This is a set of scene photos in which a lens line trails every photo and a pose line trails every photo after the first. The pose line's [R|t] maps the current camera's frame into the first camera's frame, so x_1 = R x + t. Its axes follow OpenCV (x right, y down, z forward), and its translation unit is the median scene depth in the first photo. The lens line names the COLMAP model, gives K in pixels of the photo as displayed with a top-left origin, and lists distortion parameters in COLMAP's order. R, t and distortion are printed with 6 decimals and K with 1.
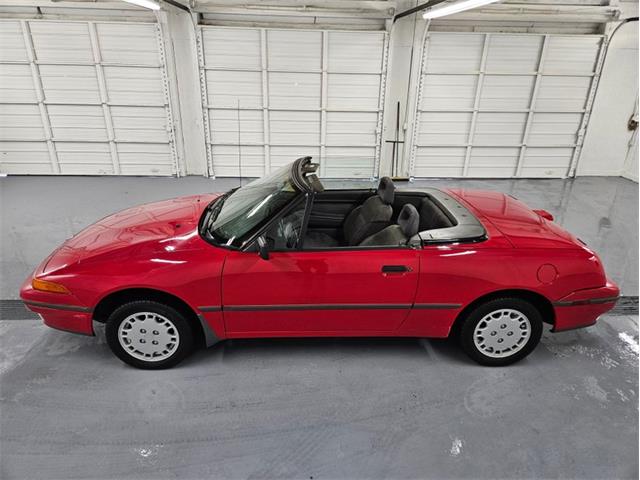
lens RADIAL K [[413.8, 0, 318.5], [0, 413.8, 236.9], [0, 0, 1]] dist [0.046044, -0.039167]
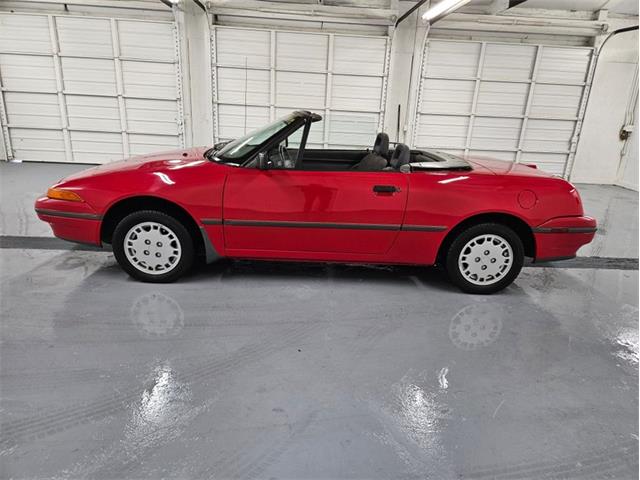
lens RADIAL K [[414.4, 0, 320.0], [0, 414.4, 240.0], [0, 0, 1]] dist [0.047181, -0.043553]
pose [[0.999480, 0.031779, -0.005499, 0.009747], [-0.032110, 0.996491, -0.077296, 0.111316], [0.003023, 0.077432, 0.996993, -0.023747]]
